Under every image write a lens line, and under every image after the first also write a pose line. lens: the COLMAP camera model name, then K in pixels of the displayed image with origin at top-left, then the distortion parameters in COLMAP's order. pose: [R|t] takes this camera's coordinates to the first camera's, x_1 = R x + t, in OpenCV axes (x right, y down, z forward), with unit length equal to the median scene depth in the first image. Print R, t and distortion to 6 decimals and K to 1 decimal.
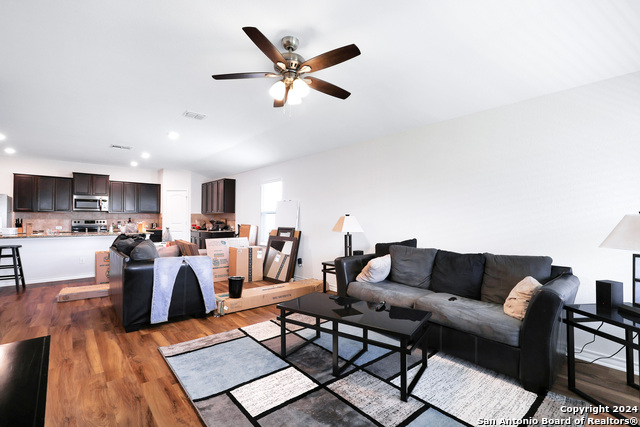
lens RADIAL K [[297.0, 0, 327.9], [0, 297.0, 215.9], [0, 0, 1]] dist [0.000950, -0.000356]
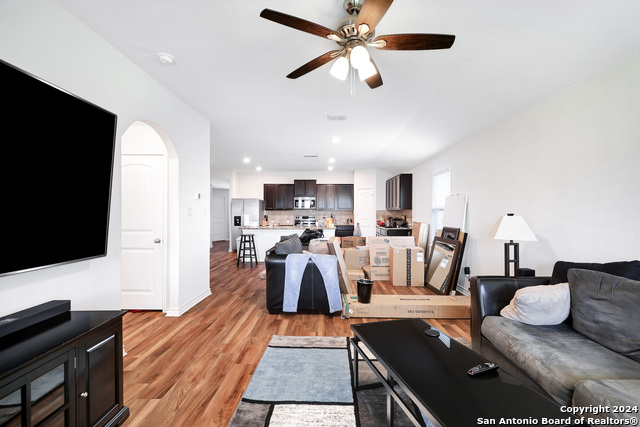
lens RADIAL K [[297.0, 0, 318.6], [0, 297.0, 213.8], [0, 0, 1]] dist [0.000950, -0.000356]
pose [[0.731542, 0.000459, -0.681797, 0.236300], [0.008152, 0.999922, 0.009420, -0.015990], [0.681748, -0.012449, 0.731481, 0.228099]]
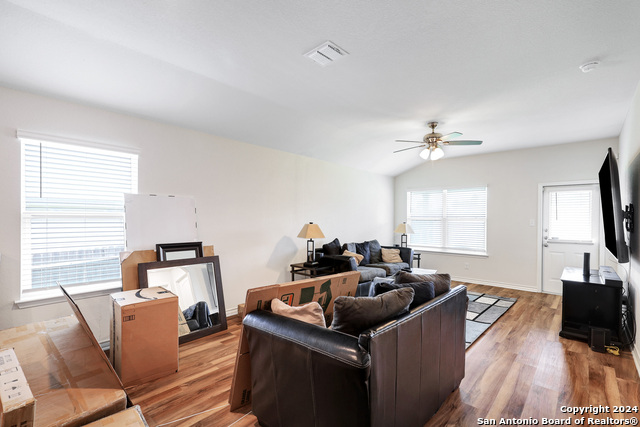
lens RADIAL K [[297.0, 0, 324.1], [0, 297.0, 218.1], [0, 0, 1]] dist [0.000950, -0.000356]
pose [[-0.122869, -0.005697, 0.992407, -1.188630], [-0.020788, 0.999779, 0.003165, -0.029597], [-0.992205, -0.020242, -0.122961, 1.235813]]
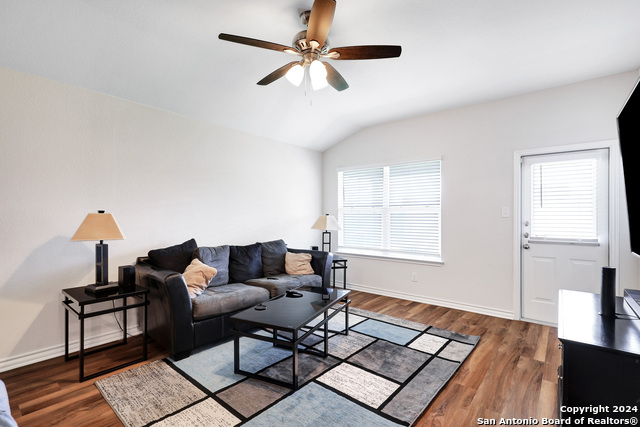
lens RADIAL K [[299.5, 0, 321.7], [0, 299.5, 212.6], [0, 0, 1]] dist [-0.005784, 0.000014]
pose [[-0.159976, 0.002918, 0.987117, -0.684660], [-0.016149, 0.999854, -0.005573, -0.005521], [-0.986989, -0.016833, -0.159906, 0.745113]]
